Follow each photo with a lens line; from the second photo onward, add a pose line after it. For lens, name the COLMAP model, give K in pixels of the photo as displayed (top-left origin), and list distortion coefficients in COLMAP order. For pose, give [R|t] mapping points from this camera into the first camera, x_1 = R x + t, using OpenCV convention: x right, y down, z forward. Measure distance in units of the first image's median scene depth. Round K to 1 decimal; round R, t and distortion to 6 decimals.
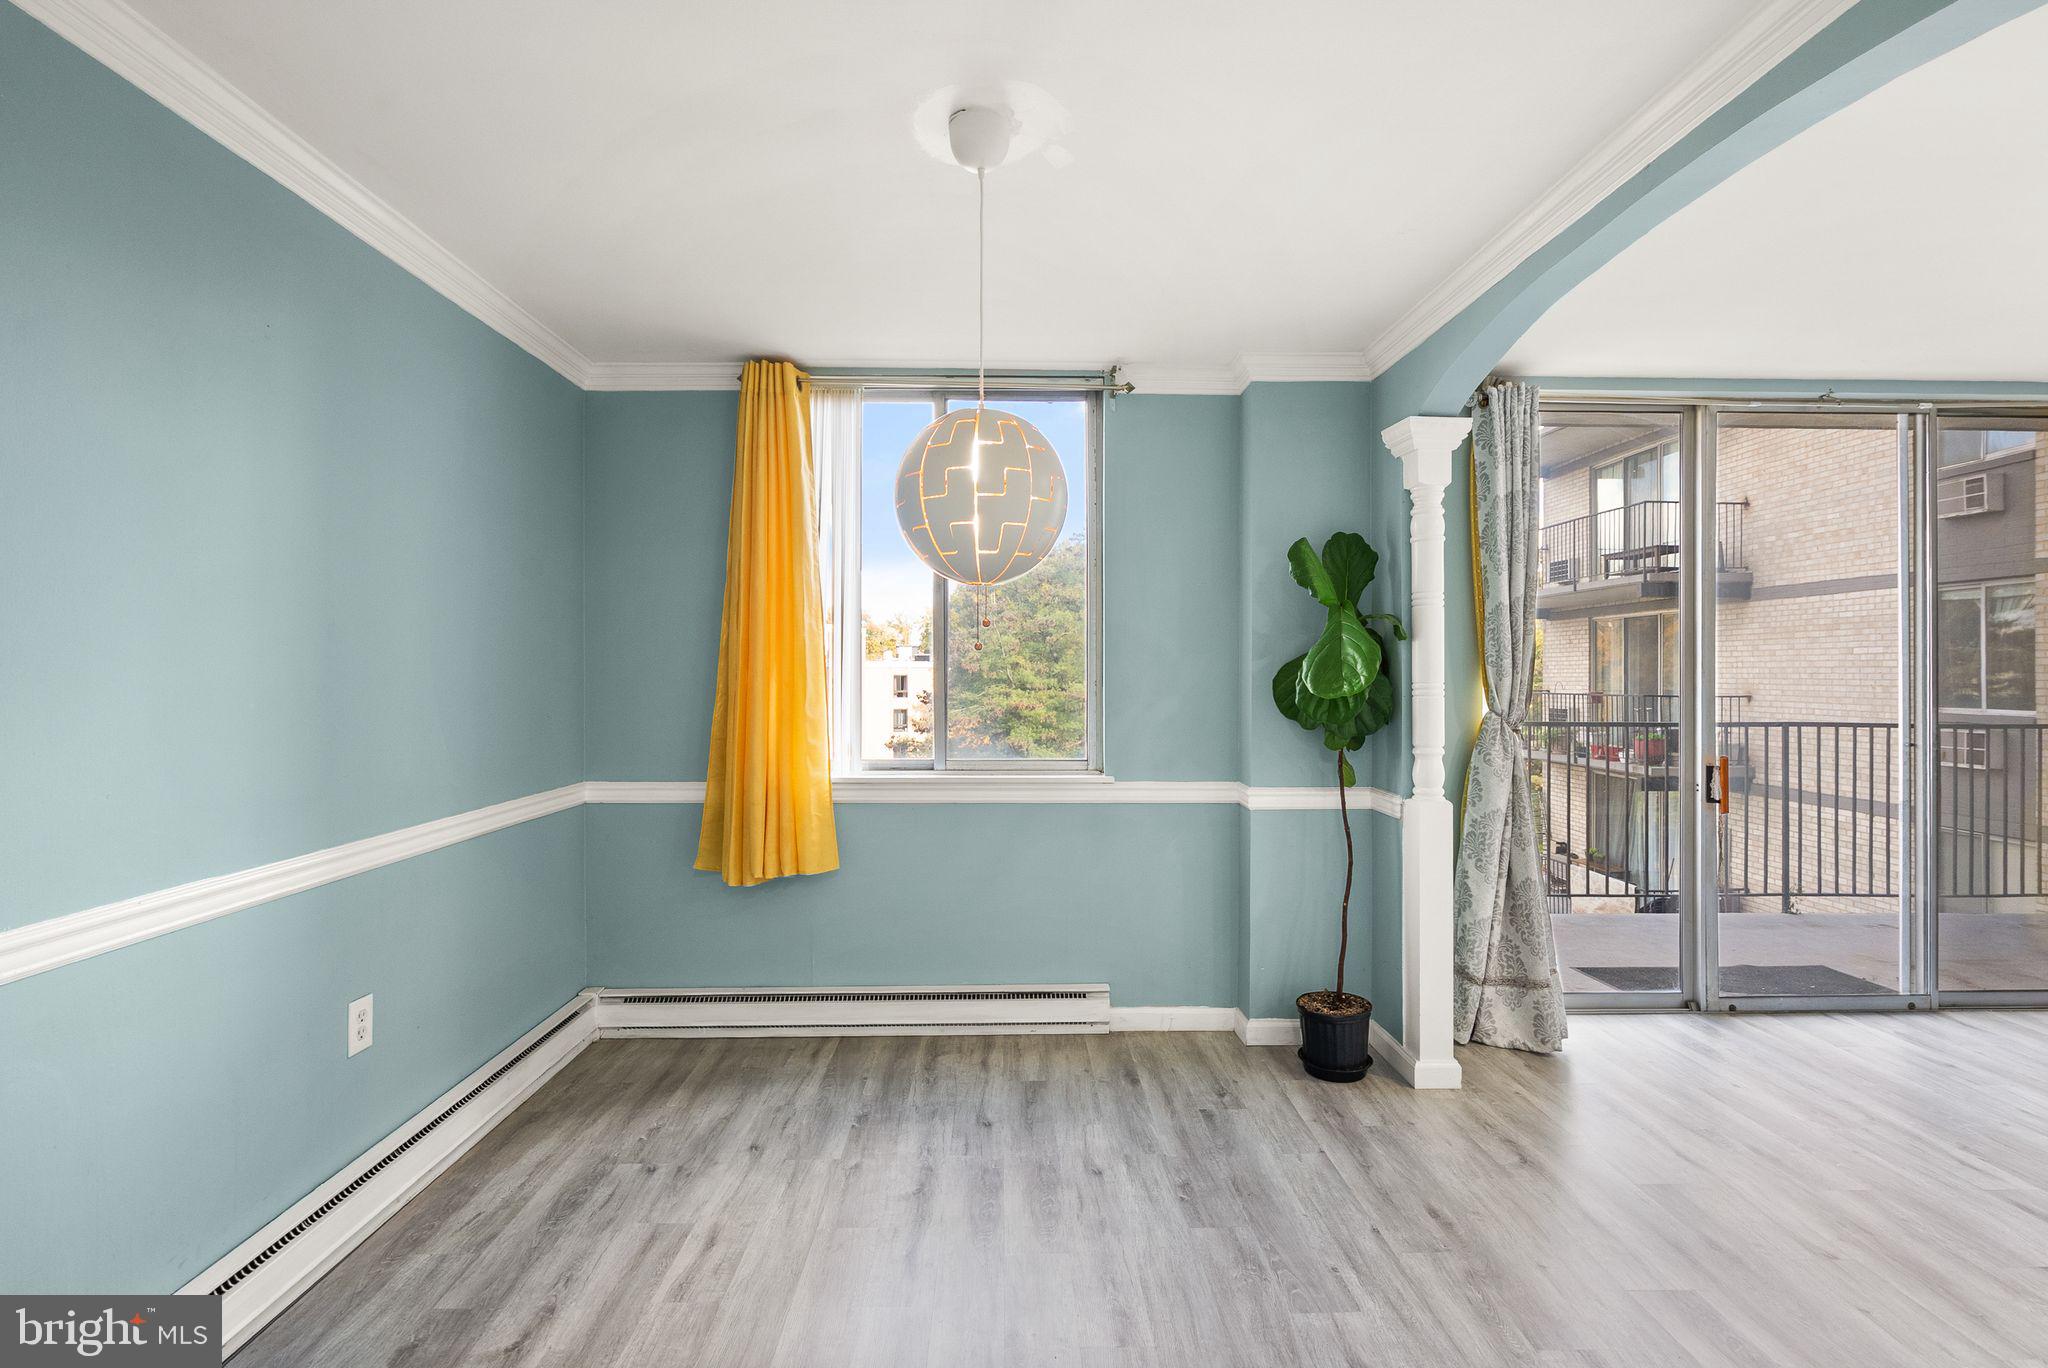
lens RADIAL K [[959.3, 0, 1032.3], [0, 959.3, 687.5], [0, 0, 1]] dist [-0.002424, 0.003618]
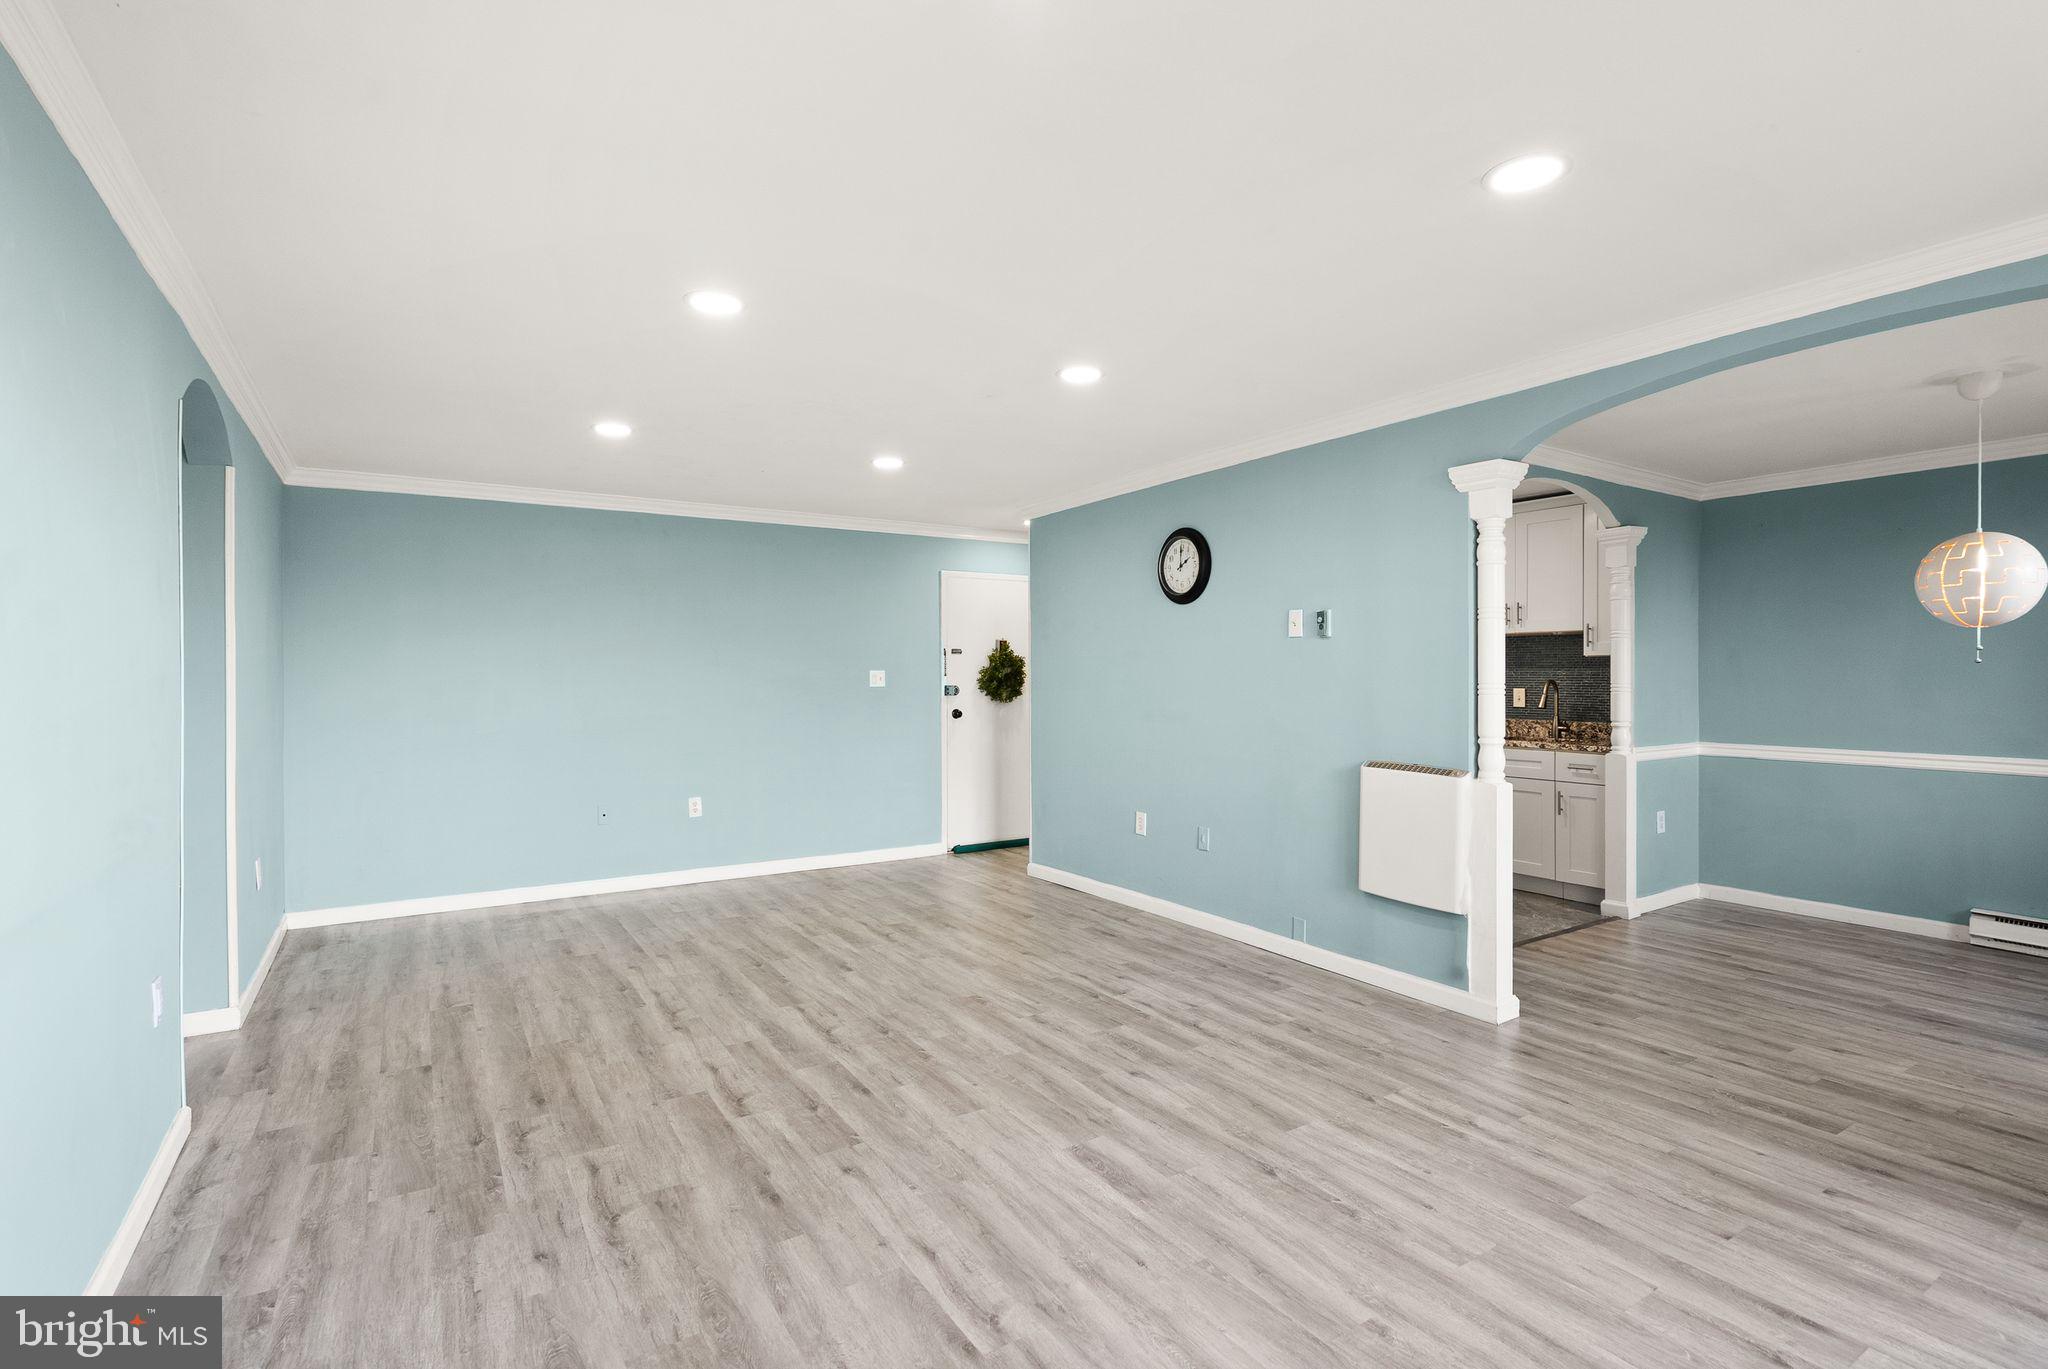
lens RADIAL K [[959.3, 0, 1028.6], [0, 959.3, 691.0], [0, 0, 1]] dist [-0.002424, 0.003618]
pose [[-0.858570, 0.005388, -0.512668, 1.701412], [-0.009359, 0.999613, 0.026180, -0.012598], [0.512611, 0.027276, -0.858188, 1.130574]]
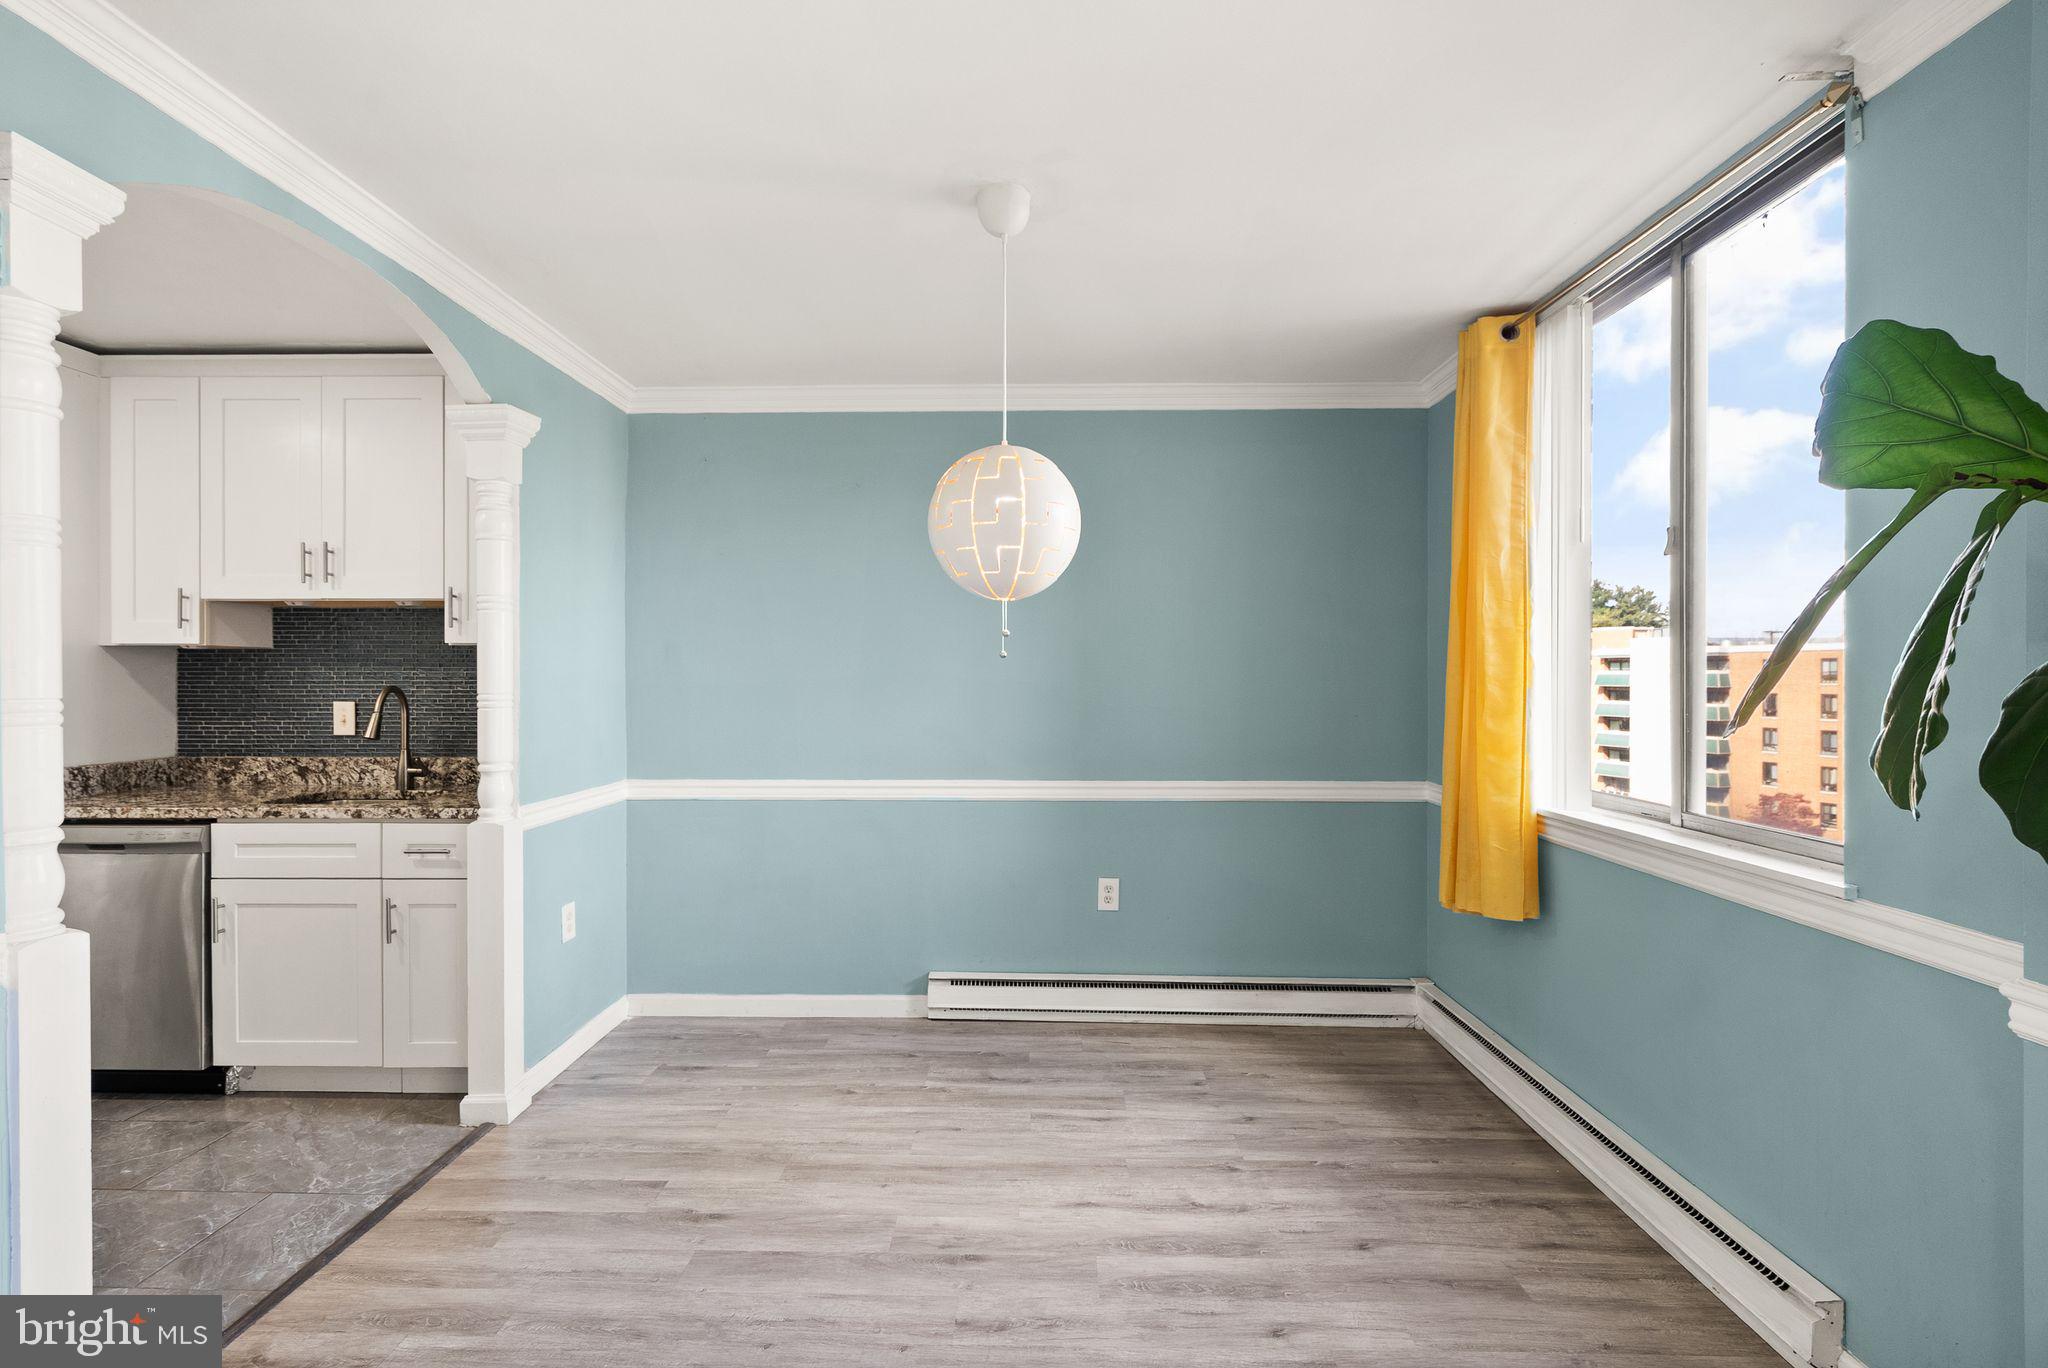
lens RADIAL K [[959.3, 0, 1017.1], [0, 959.3, 666.1], [0, 0, 1]] dist [-0.002424, 0.003618]
pose [[-0.058114, -0.016557, -0.998173, 0.758133], [-0.013321, 0.999786, -0.015809, -0.009040], [0.998221, 0.012378, -0.058322, 0.741370]]
